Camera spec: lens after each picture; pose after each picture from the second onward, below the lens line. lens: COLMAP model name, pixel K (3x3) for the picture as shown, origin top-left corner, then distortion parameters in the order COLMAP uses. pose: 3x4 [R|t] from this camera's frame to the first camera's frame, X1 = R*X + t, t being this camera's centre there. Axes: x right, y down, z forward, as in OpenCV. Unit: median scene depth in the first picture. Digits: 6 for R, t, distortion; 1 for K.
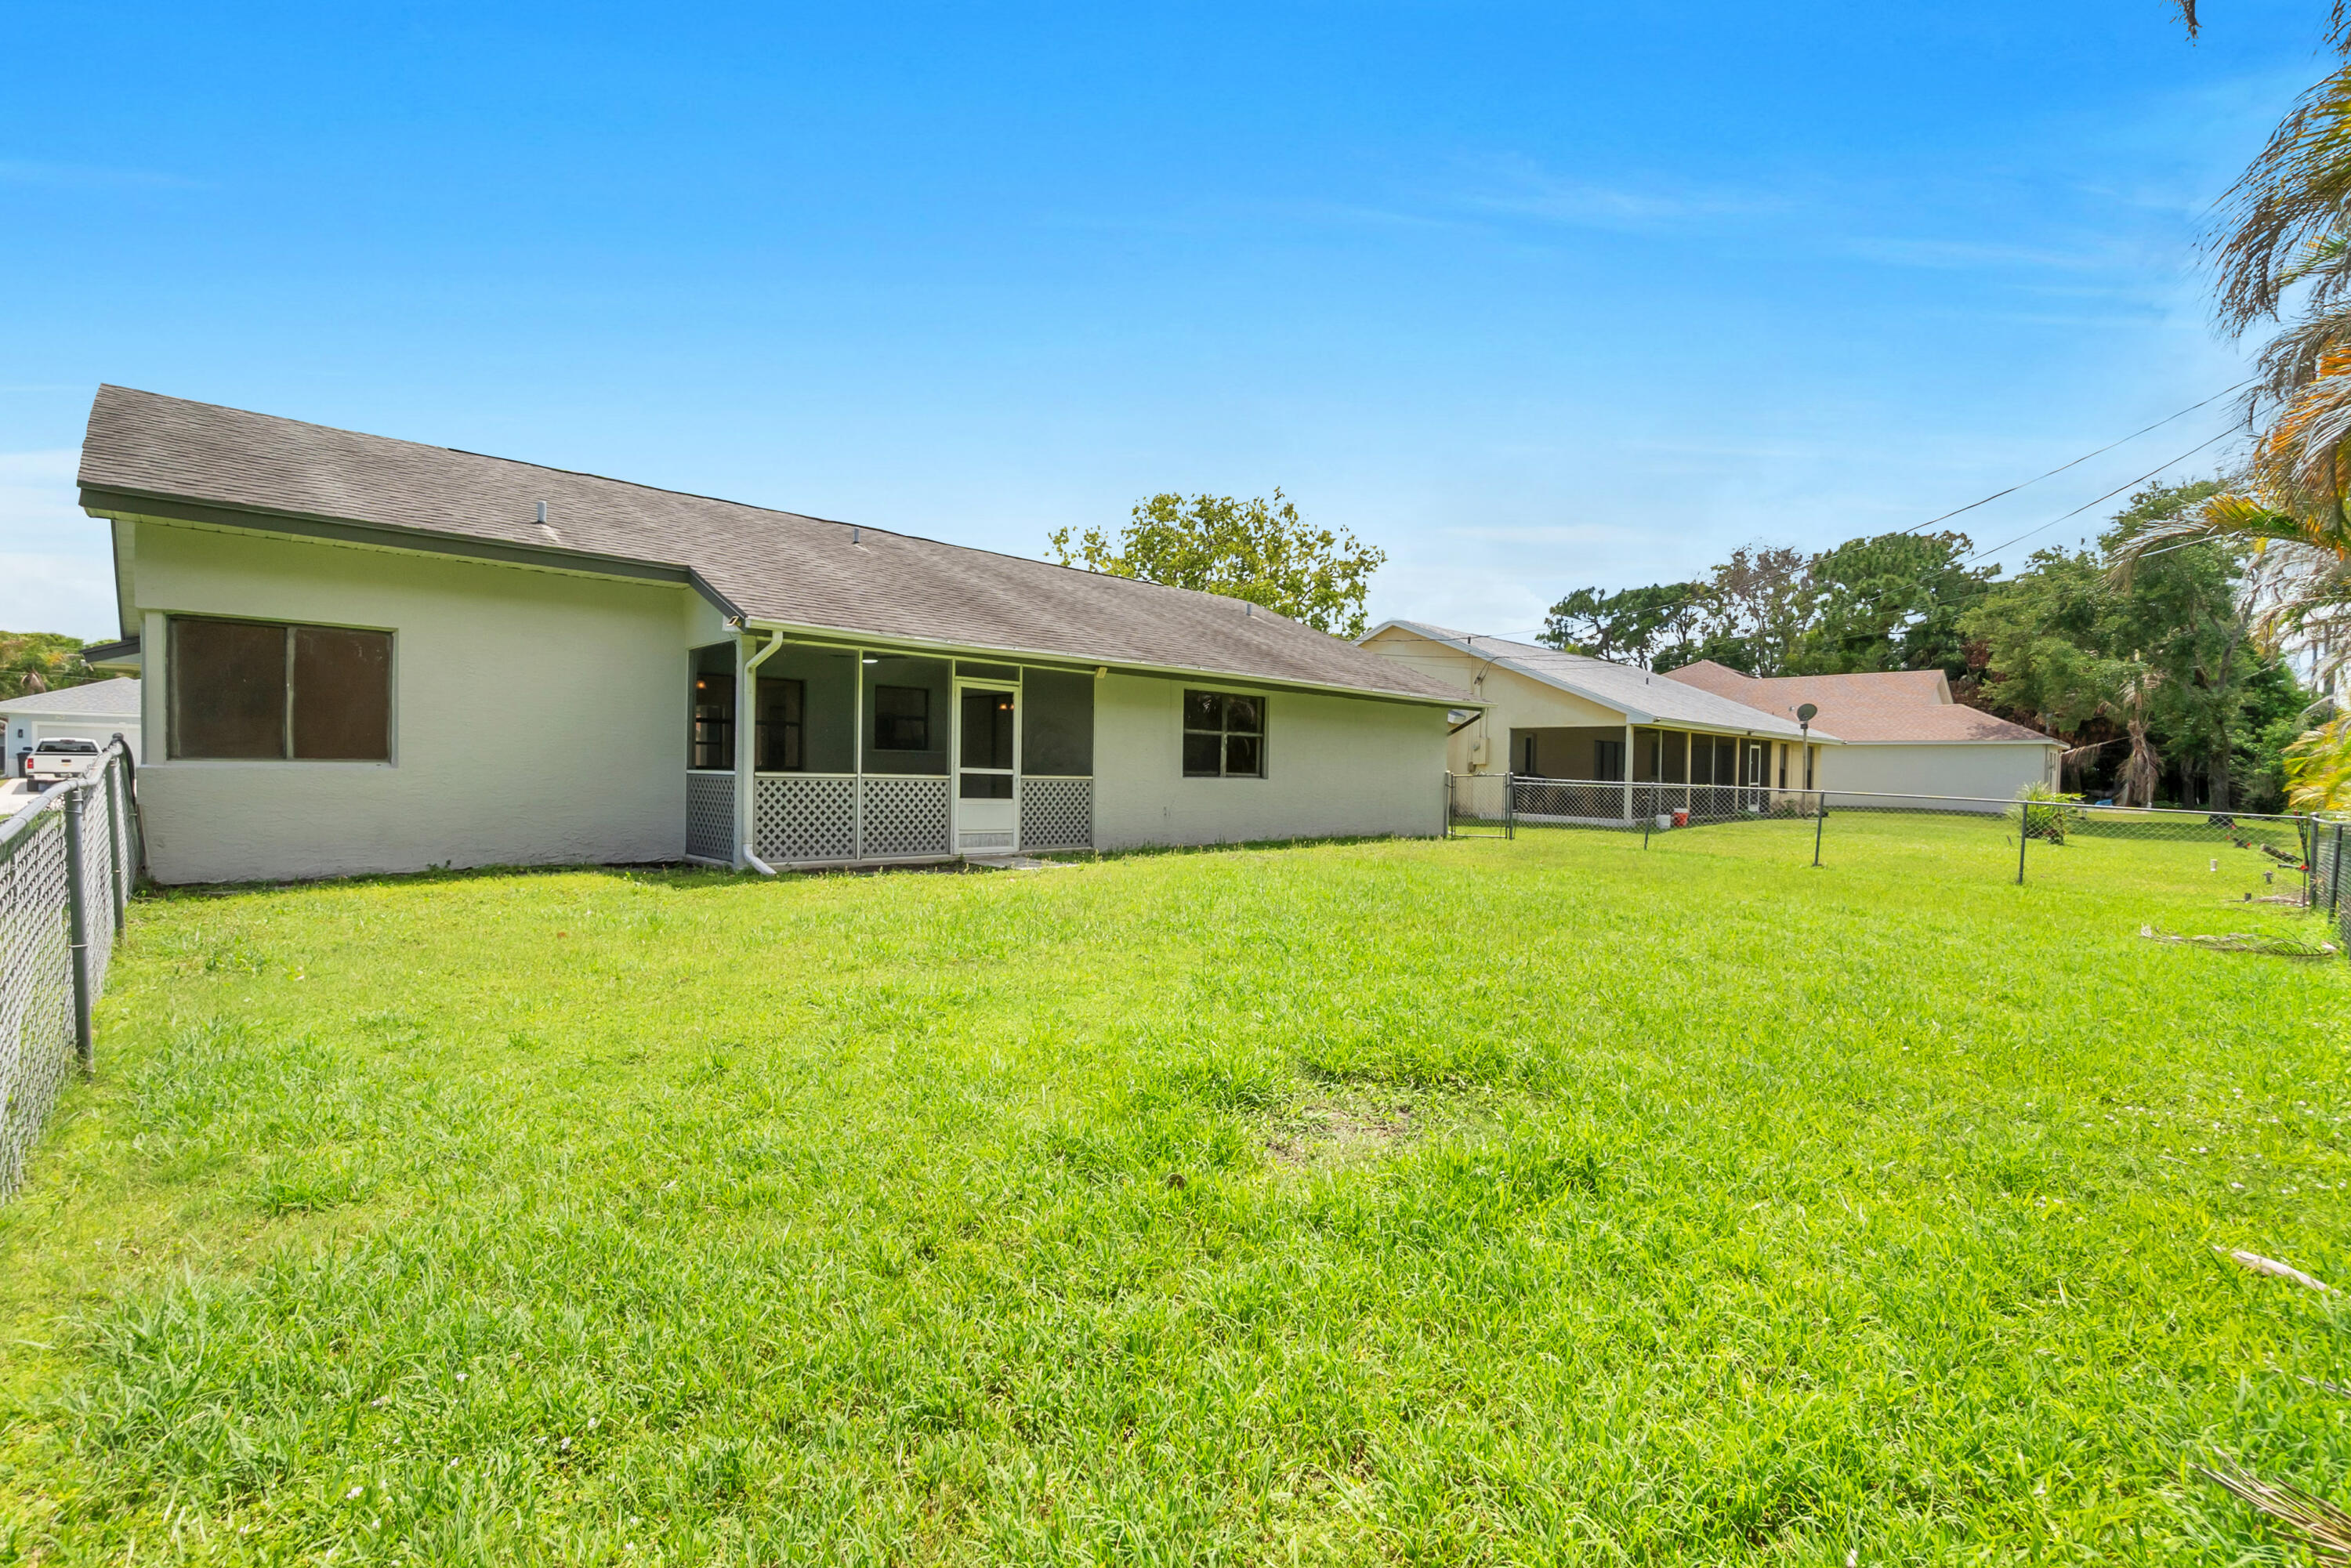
lens RADIAL K [[1032.8, 0, 1163.4], [0, 1032.8, 776.7], [0, 0, 1]] dist [-0.001969, 0.000828]
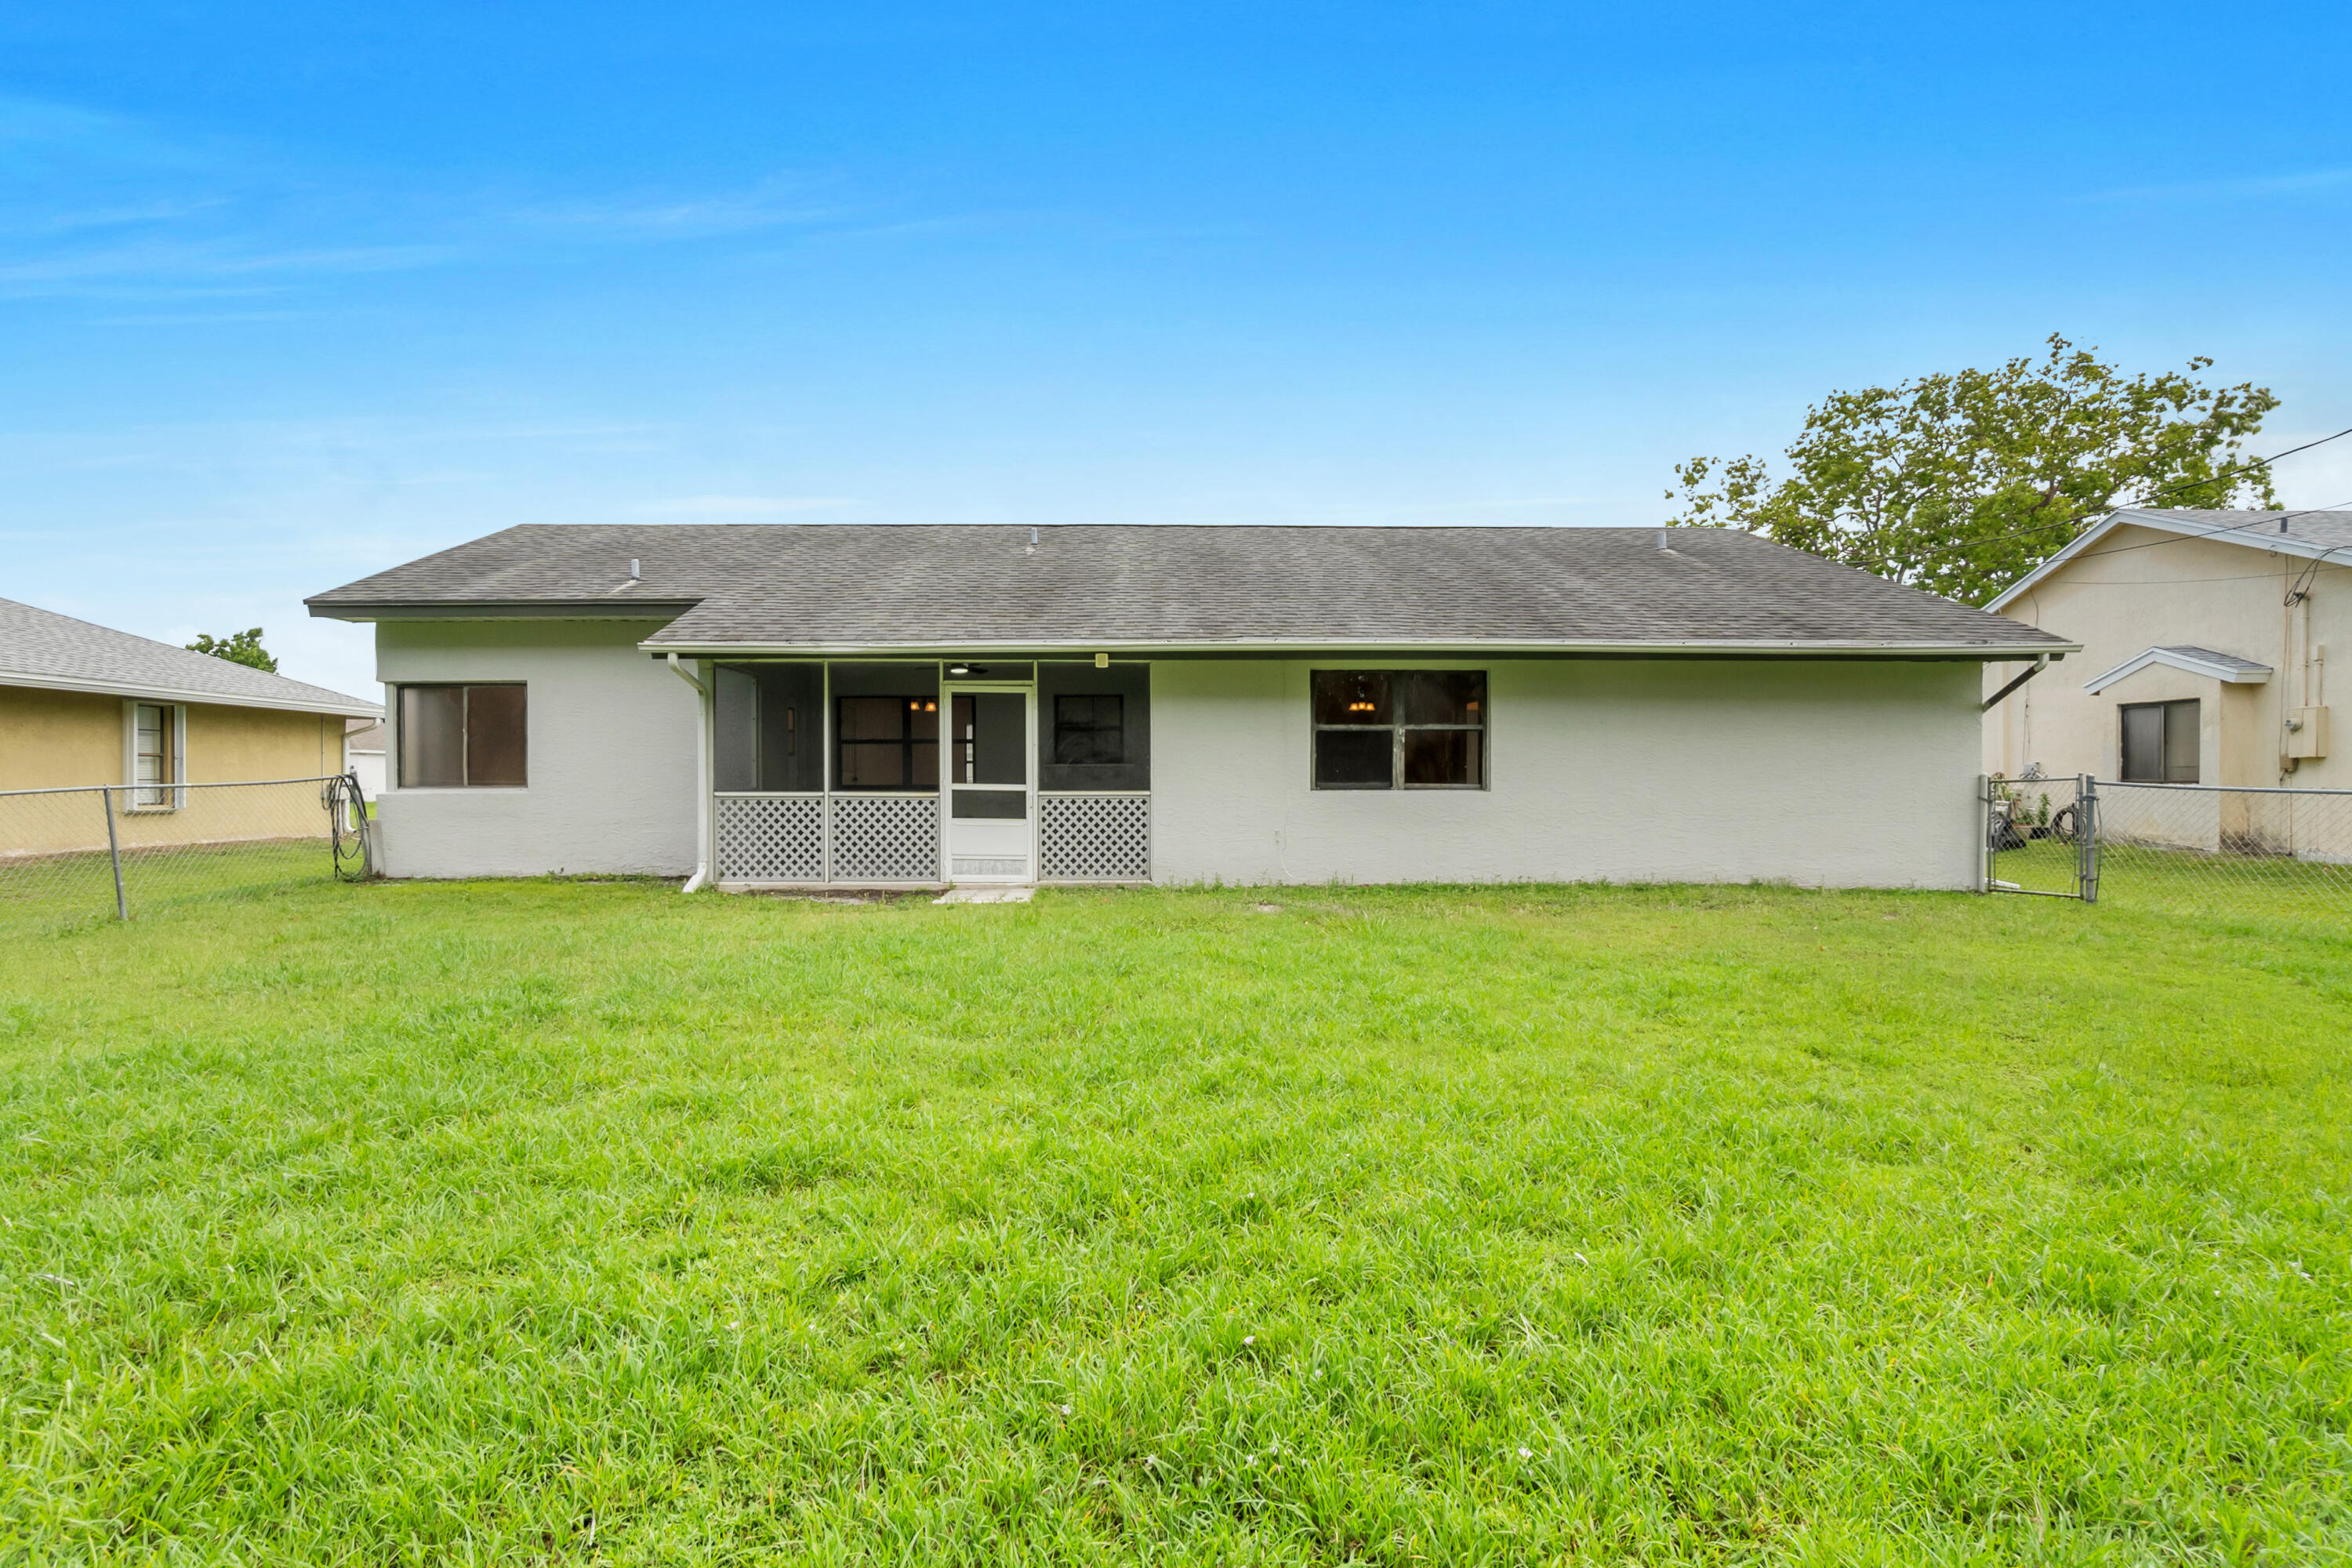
lens RADIAL K [[1098.9, 0, 1159.9], [0, 1098.9, 800.6], [0, 0, 1]] dist [-0.001070, -0.001141]
pose [[0.741722, -0.005068, -0.670688, 0.530702], [0.011277, 0.999924, 0.004916, 0.002746], [0.670612, -0.011210, 0.741723, 0.398281]]
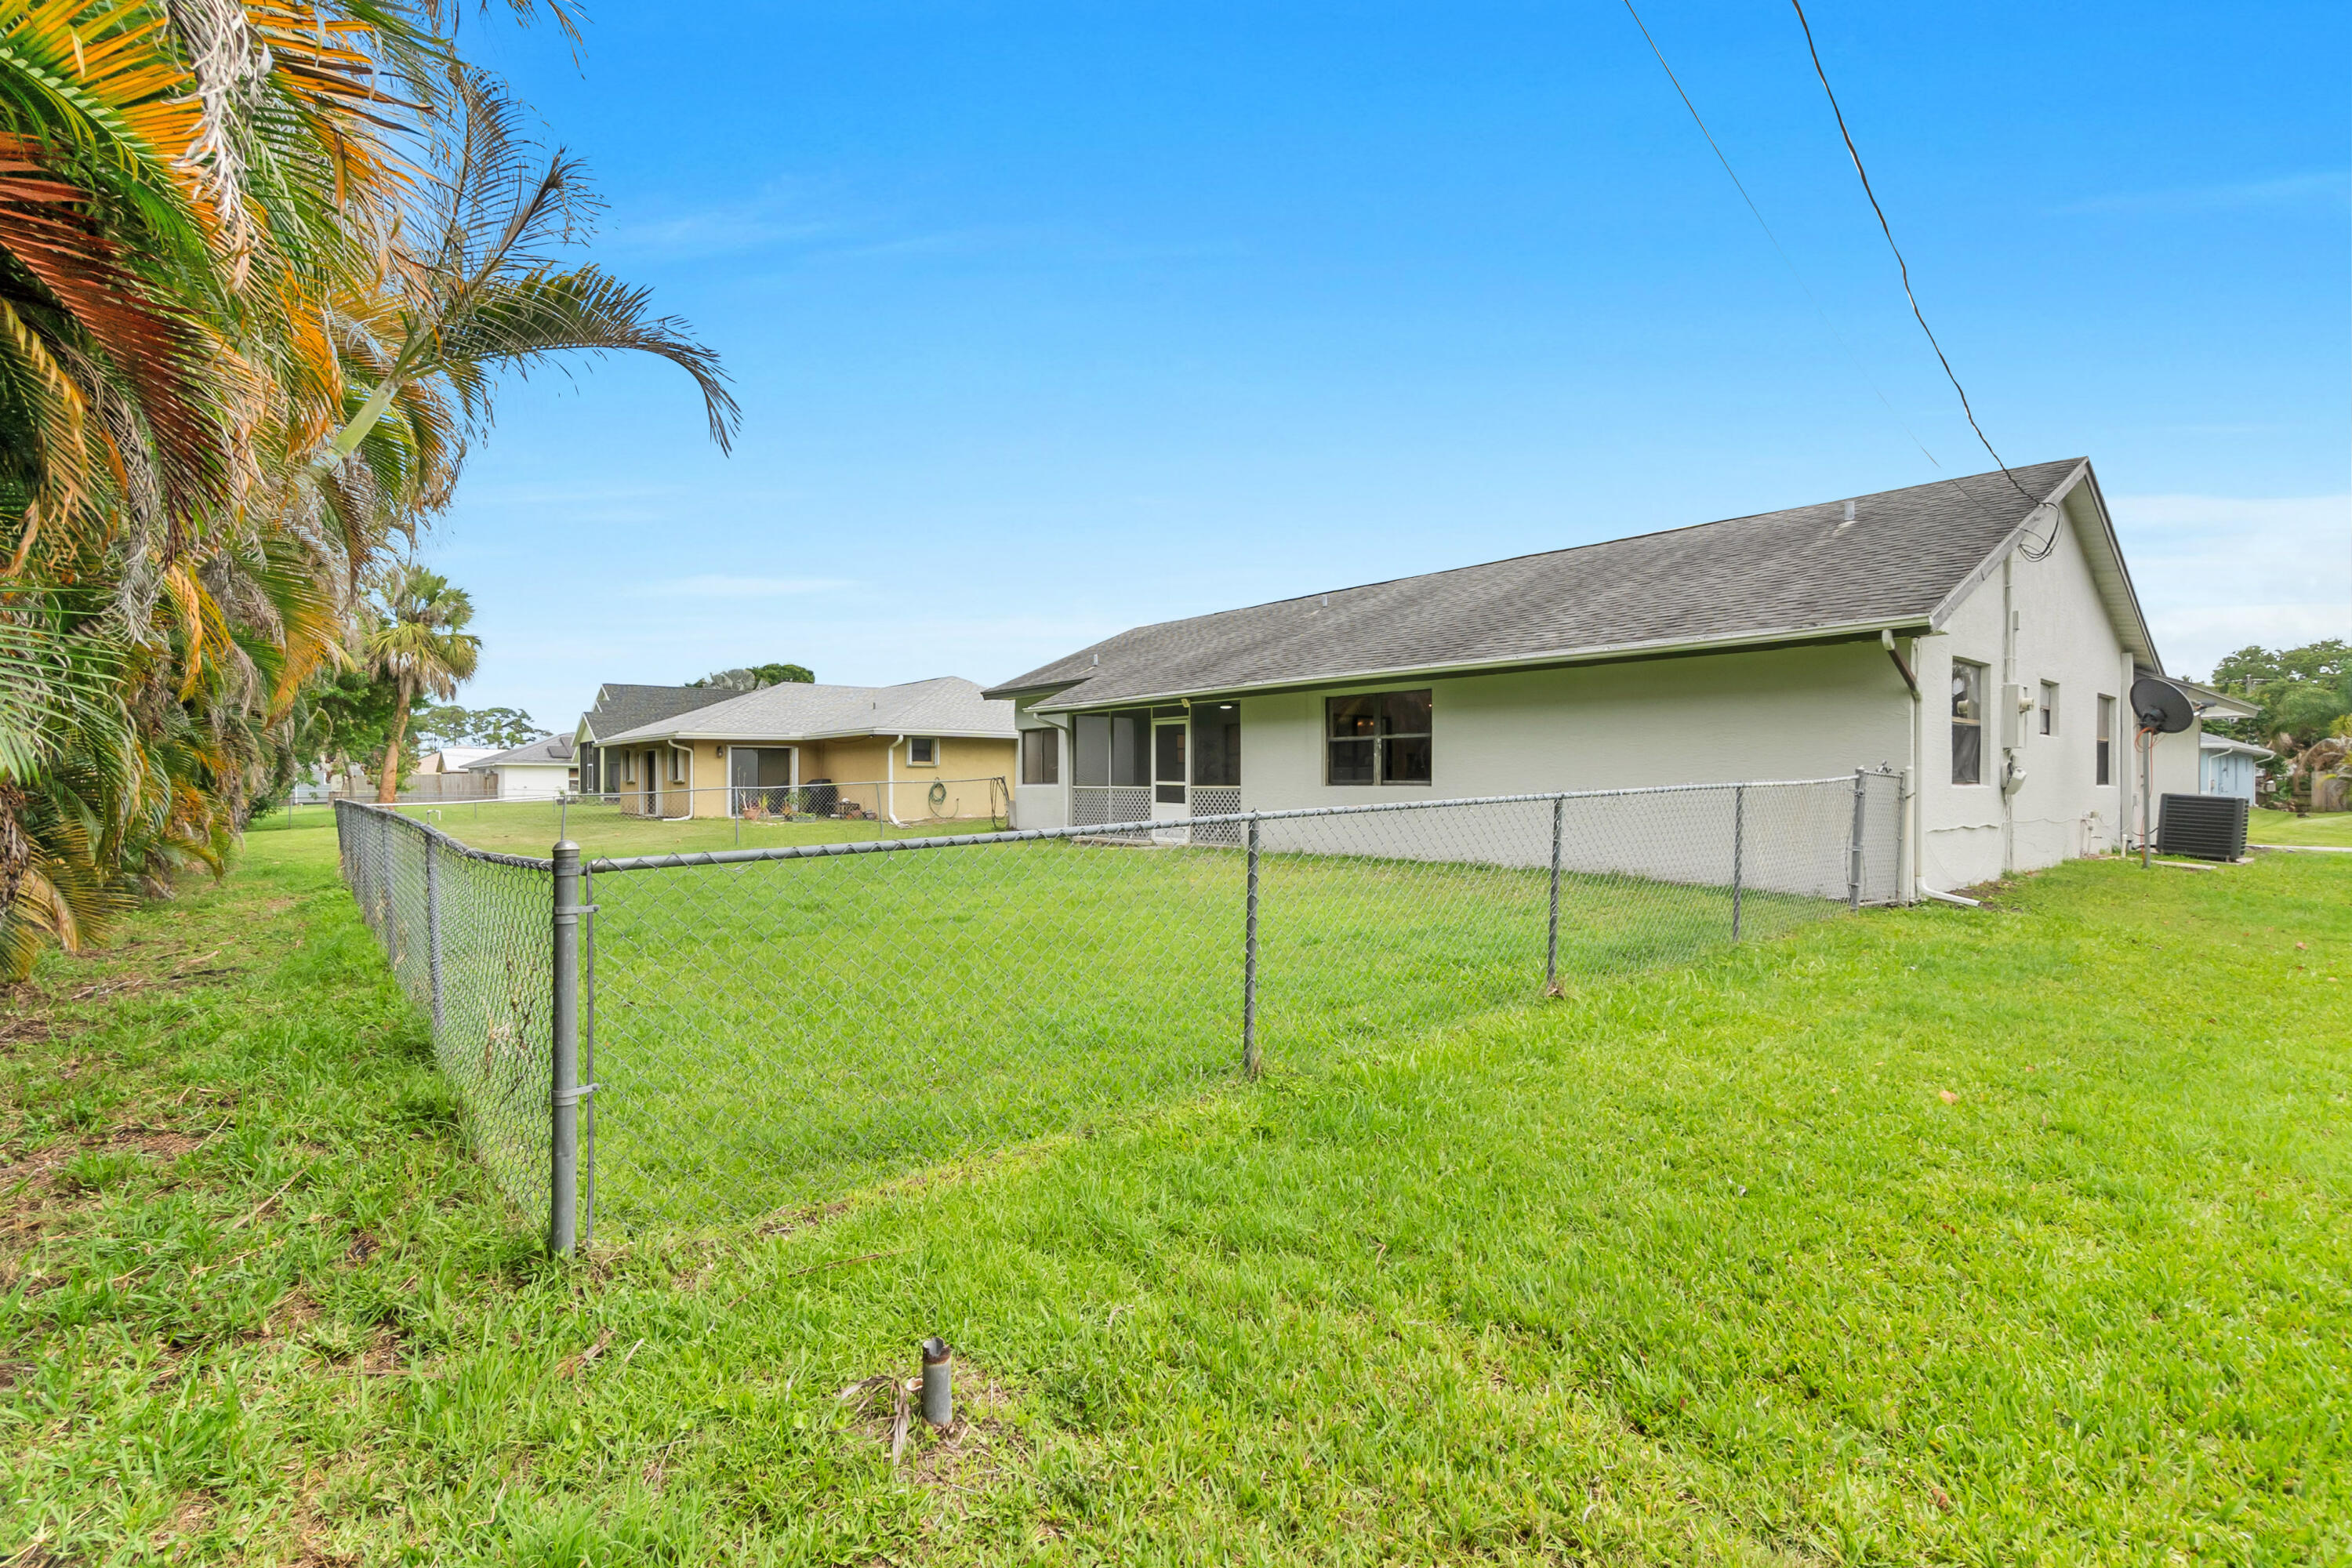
lens RADIAL K [[1098.9, 0, 1183.1], [0, 1098.9, 788.4], [0, 0, 1]] dist [-0.001070, -0.001141]
pose [[-0.056992, -0.007753, -0.998345, 1.258697], [0.003136, 0.999964, -0.007944, 0.013008], [0.998370, -0.003583, -0.056965, 1.059760]]
